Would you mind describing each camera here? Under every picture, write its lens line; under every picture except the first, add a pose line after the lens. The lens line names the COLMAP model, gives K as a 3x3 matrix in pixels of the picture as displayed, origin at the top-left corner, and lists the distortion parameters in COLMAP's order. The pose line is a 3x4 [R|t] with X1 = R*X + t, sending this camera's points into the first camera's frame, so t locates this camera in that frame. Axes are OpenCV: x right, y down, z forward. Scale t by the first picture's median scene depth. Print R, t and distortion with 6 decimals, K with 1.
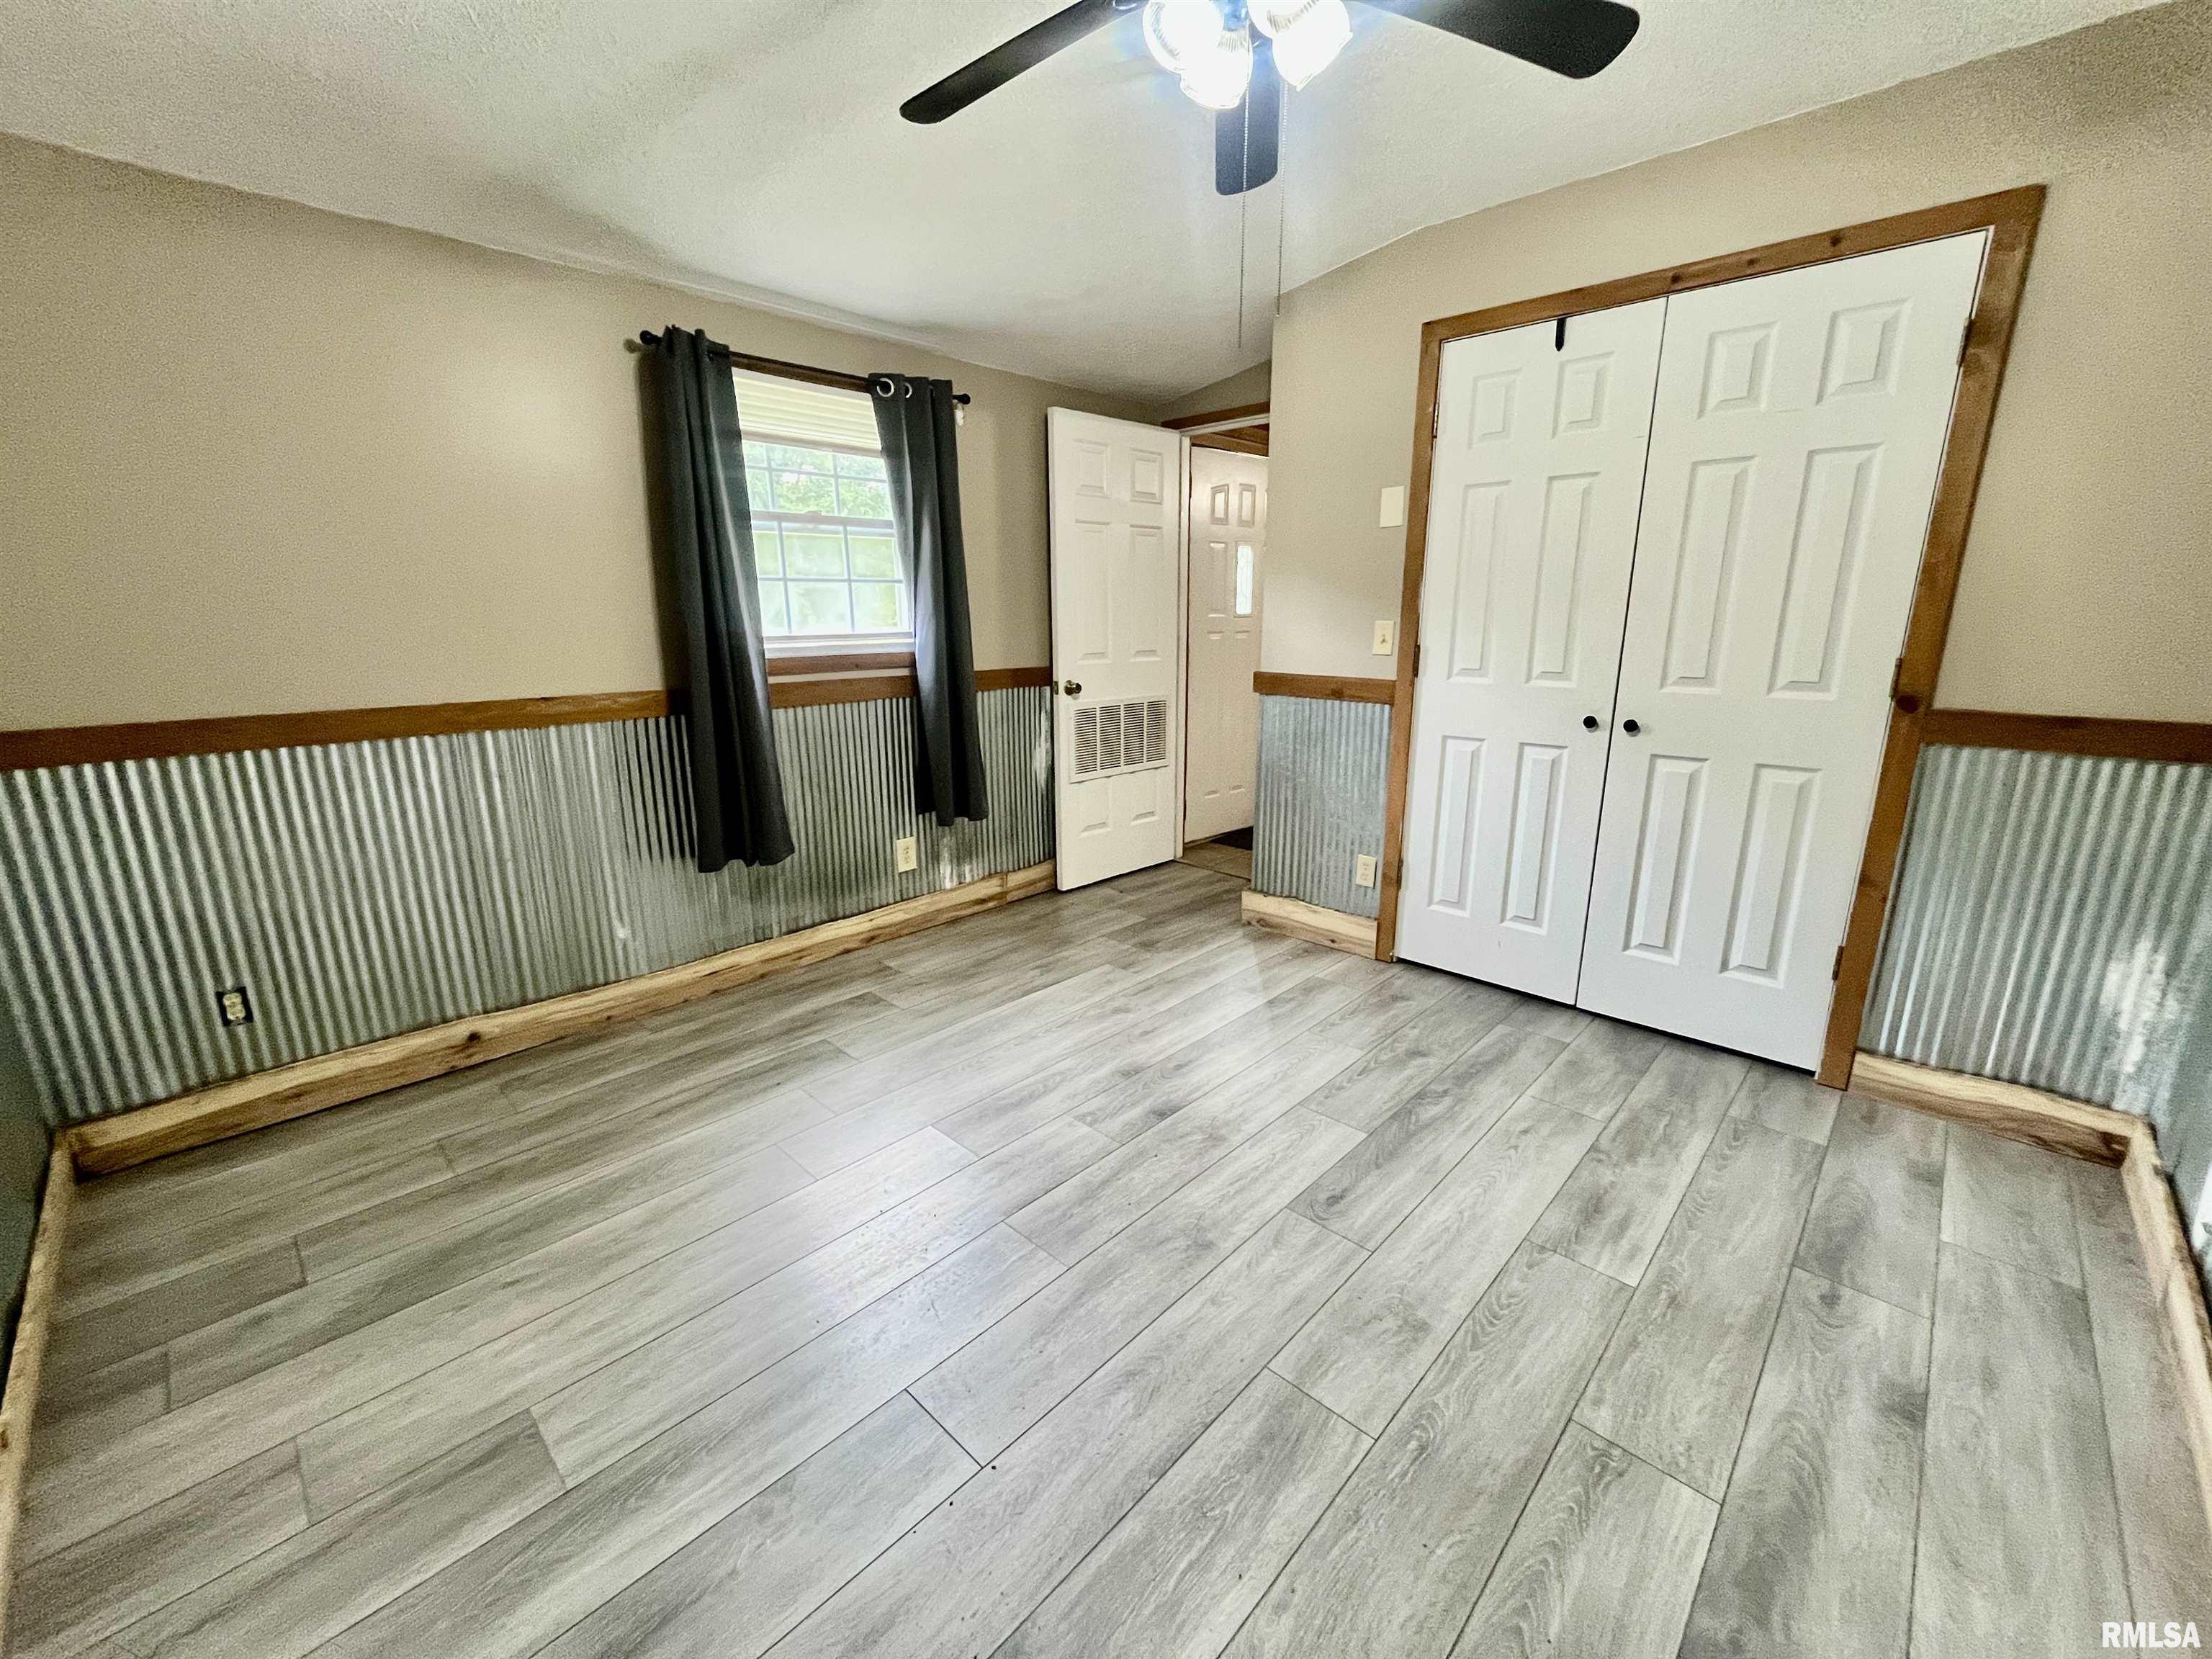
lens RADIAL K [[899.6, 0, 1098.4], [0, 899.6, 832.4], [0, 0, 1]] dist [0.000313, 0.000173]
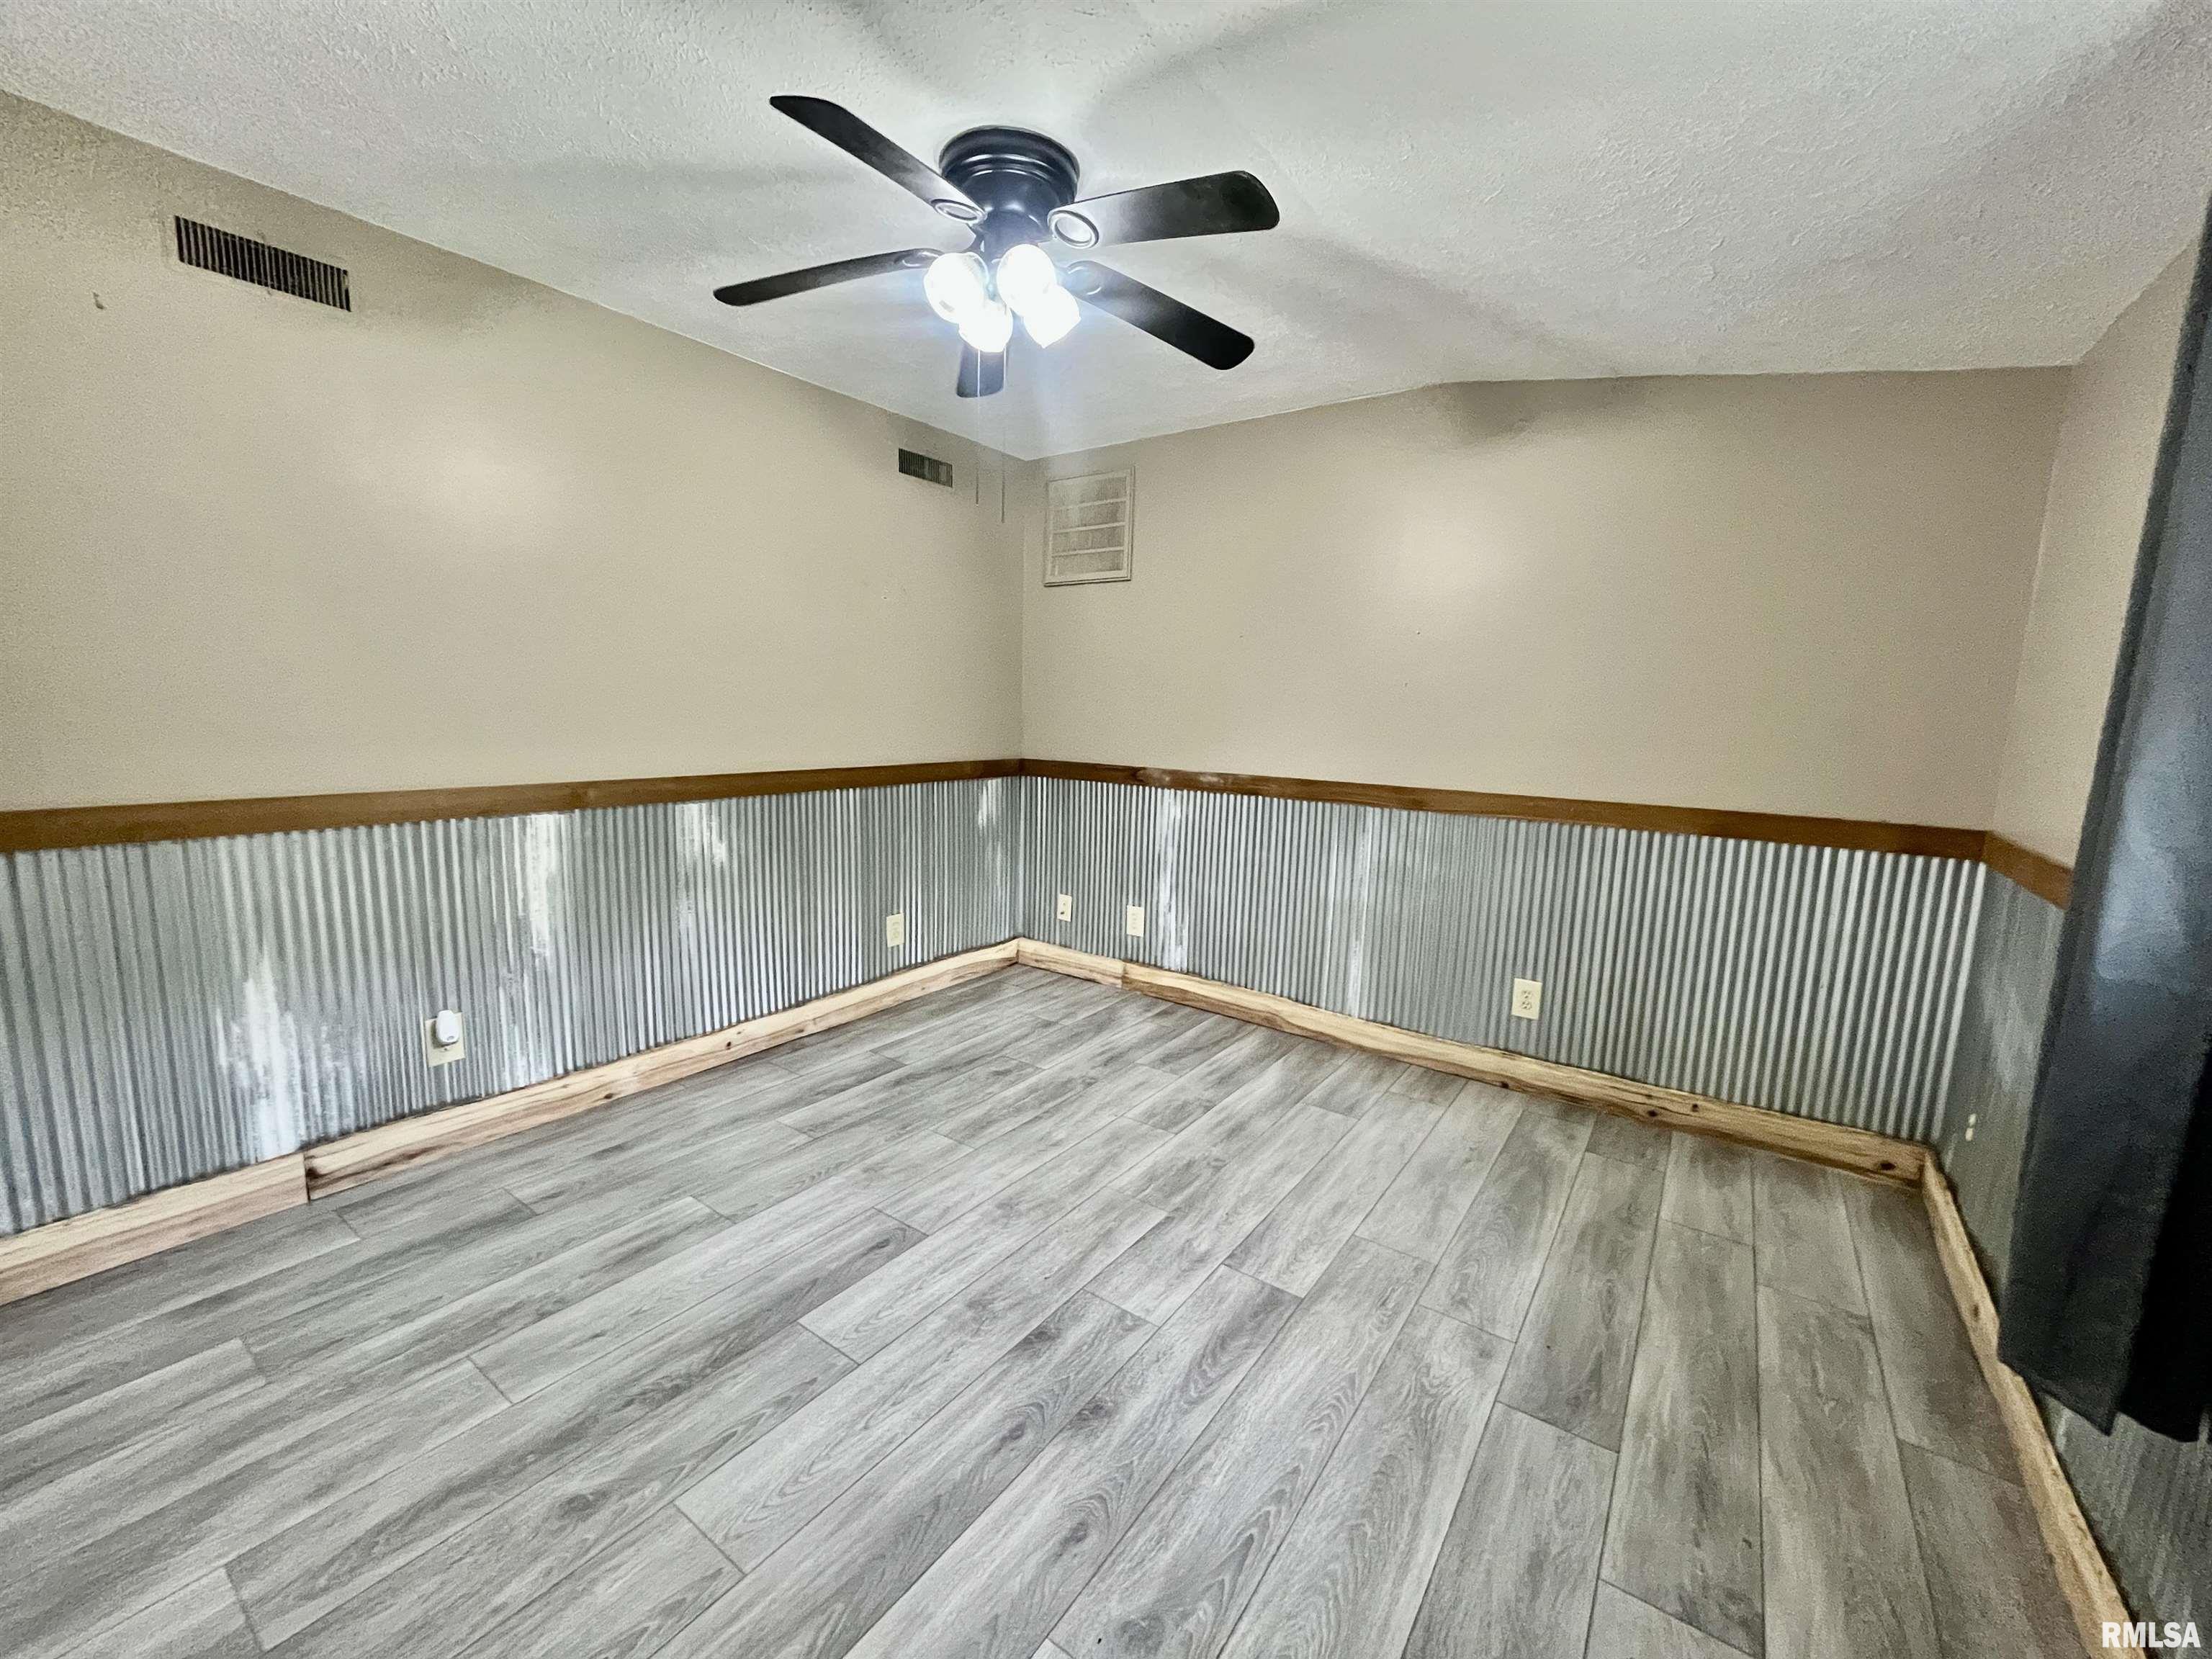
lens RADIAL K [[899.6, 0, 1098.4], [0, 899.6, 832.4], [0, 0, 1]] dist [0.000313, 0.000173]
pose [[-0.989164, -0.002211, -0.146795, 0.156078], [-0.057549, 0.925705, 0.373843, -0.457951], [0.135062, 0.378240, -0.915802, 1.772361]]
